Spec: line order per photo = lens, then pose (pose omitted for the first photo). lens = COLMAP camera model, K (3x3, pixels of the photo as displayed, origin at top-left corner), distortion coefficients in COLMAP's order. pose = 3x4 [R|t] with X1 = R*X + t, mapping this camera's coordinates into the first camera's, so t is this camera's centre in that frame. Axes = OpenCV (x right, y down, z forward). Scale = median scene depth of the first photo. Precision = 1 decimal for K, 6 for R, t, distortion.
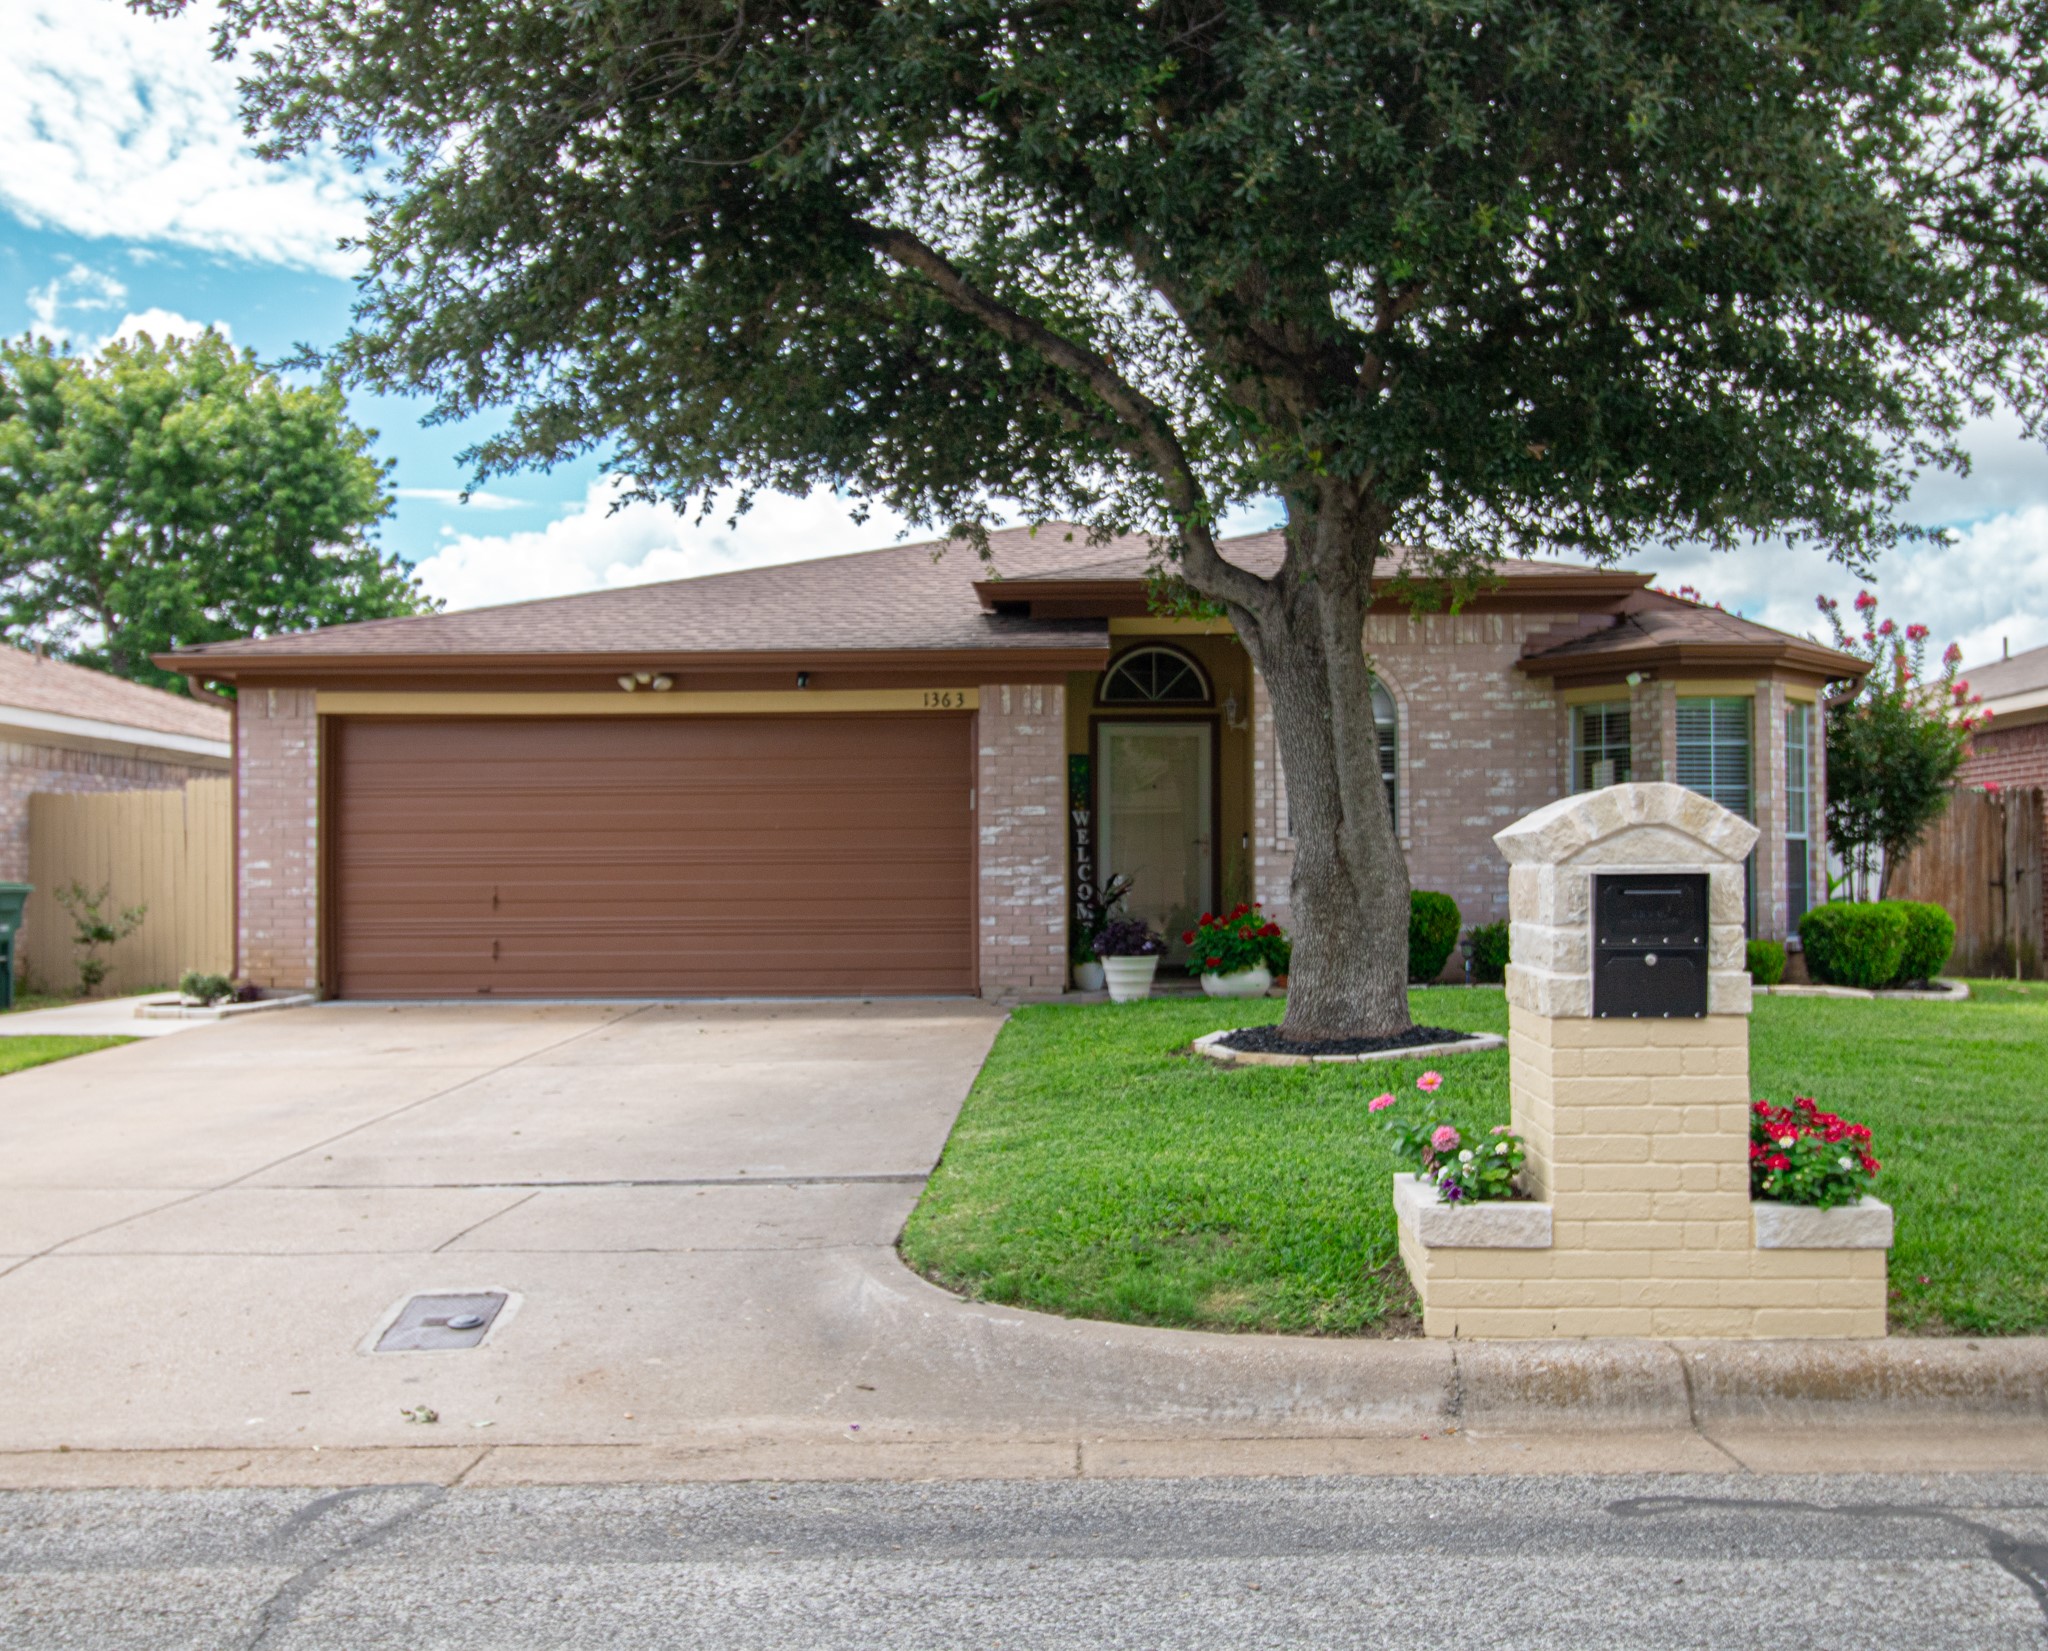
lens RADIAL K [[1693.6, 0, 1004.9], [0, 1693.6, 828.9], [0, 0, 1]] dist [0.001734, -0.003103]
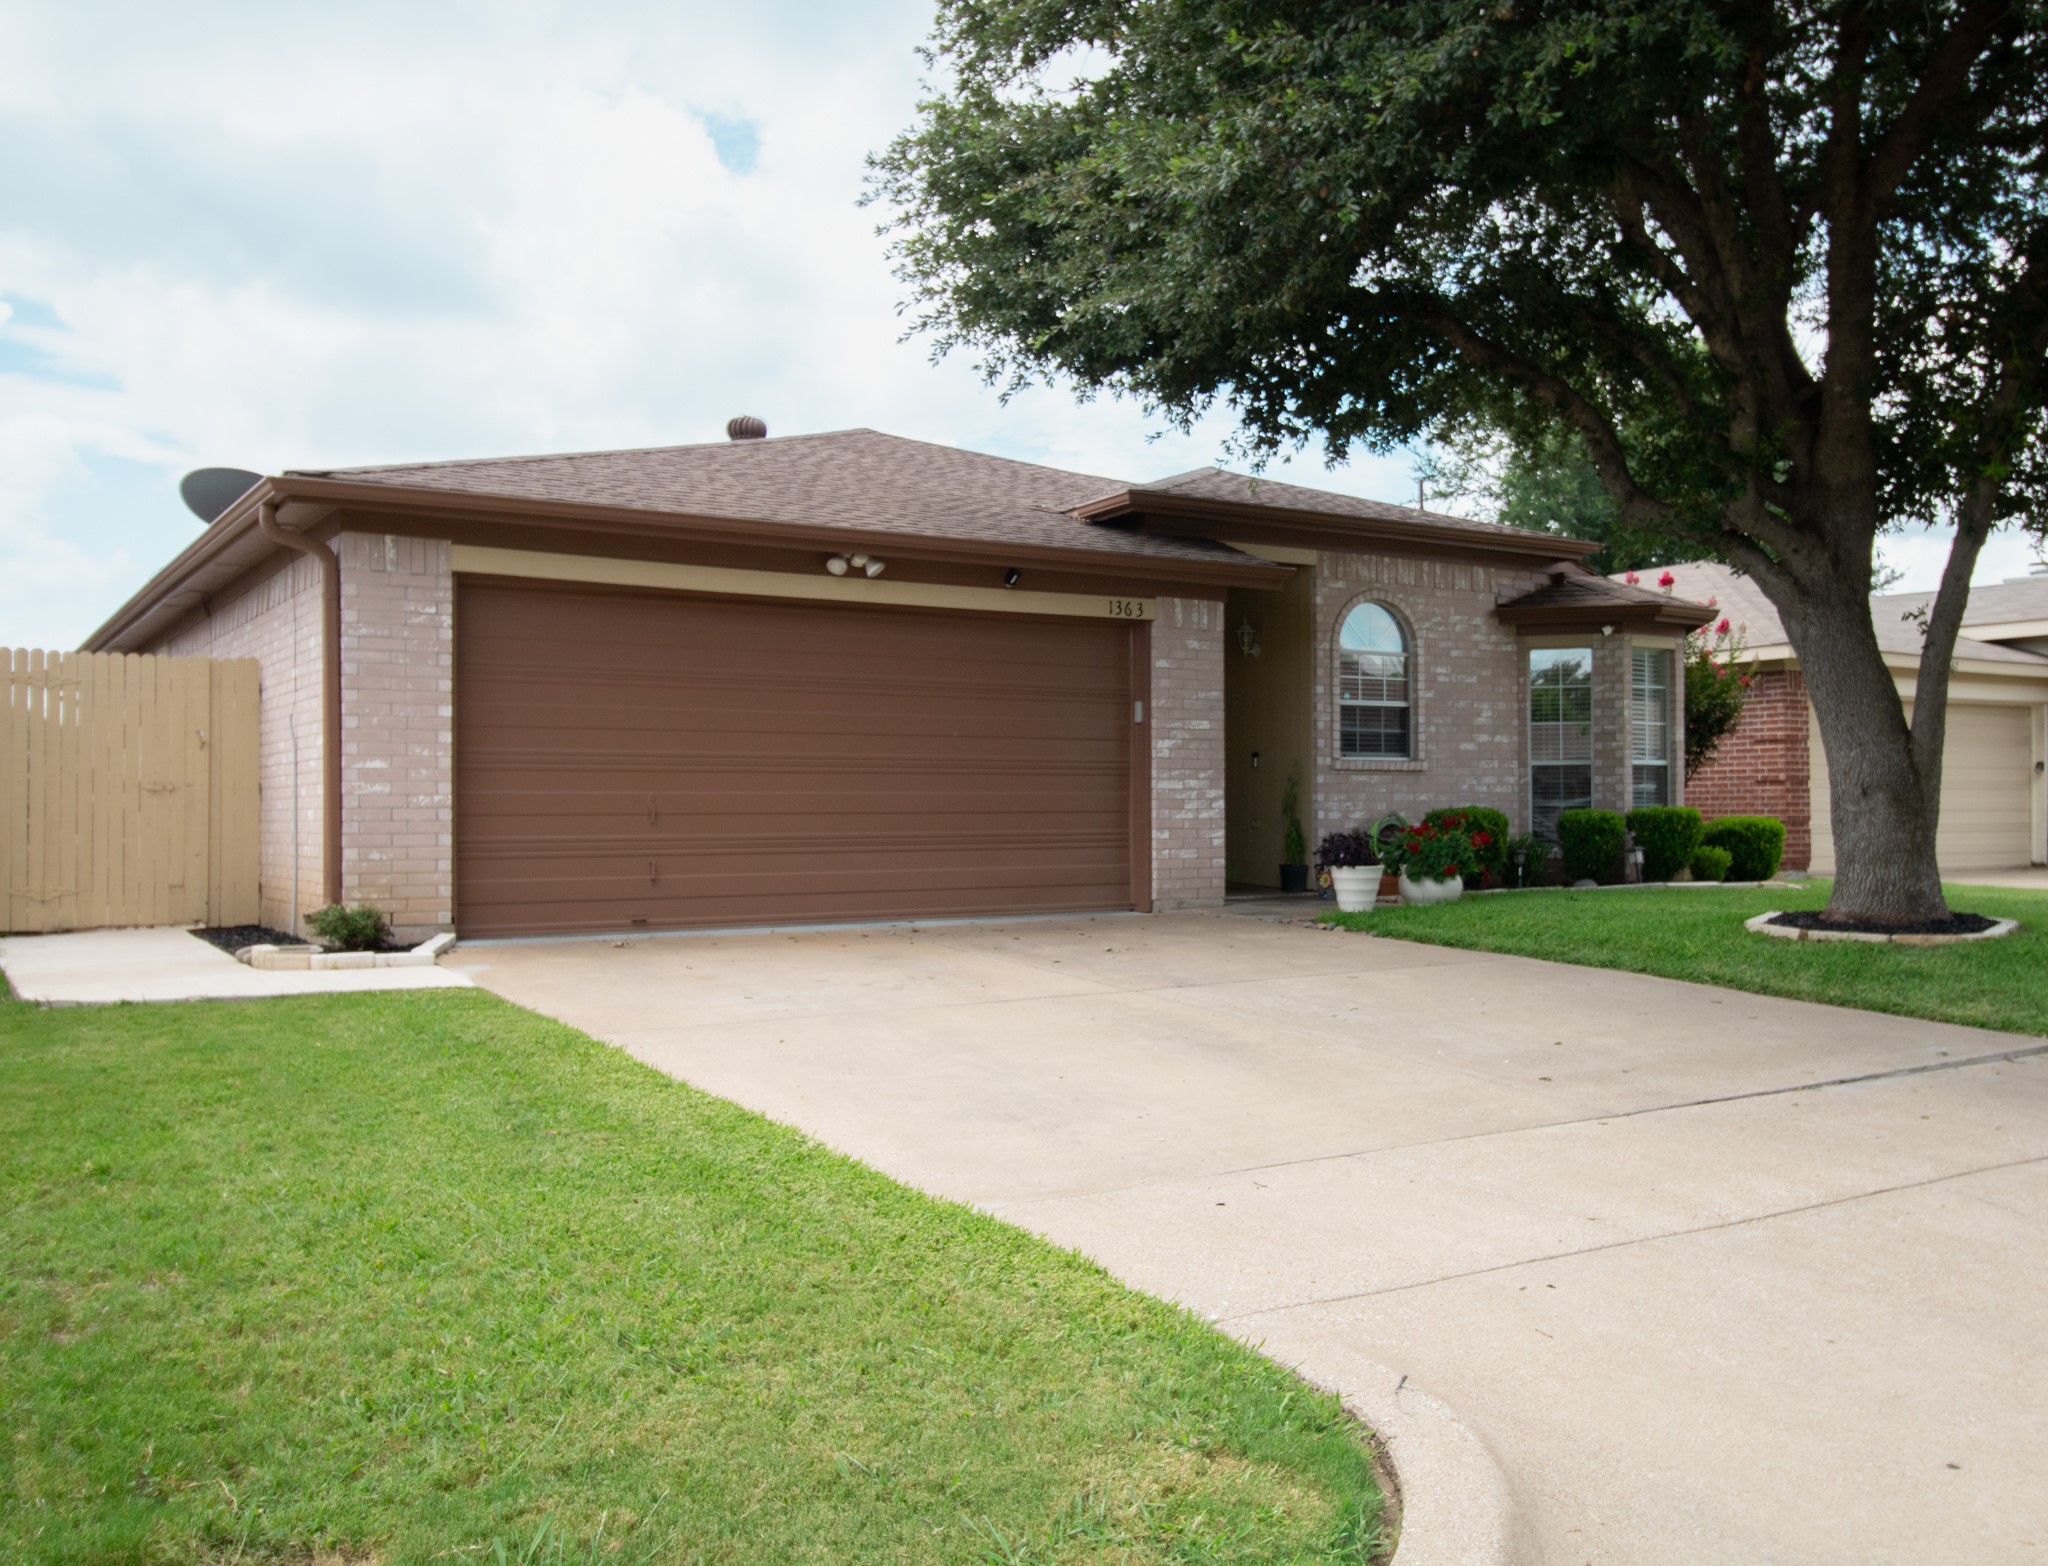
lens RADIAL K [[1759.6, 0, 1037.5], [0, 1759.6, 791.5], [0, 0, 1]] dist [0.012839, 0.003048]
pose [[0.831275, 0.010150, 0.555769, -0.640515], [-0.015194, 0.999875, 0.004464, 0.025571], [-0.555654, -0.012156, 0.831325, 0.180357]]
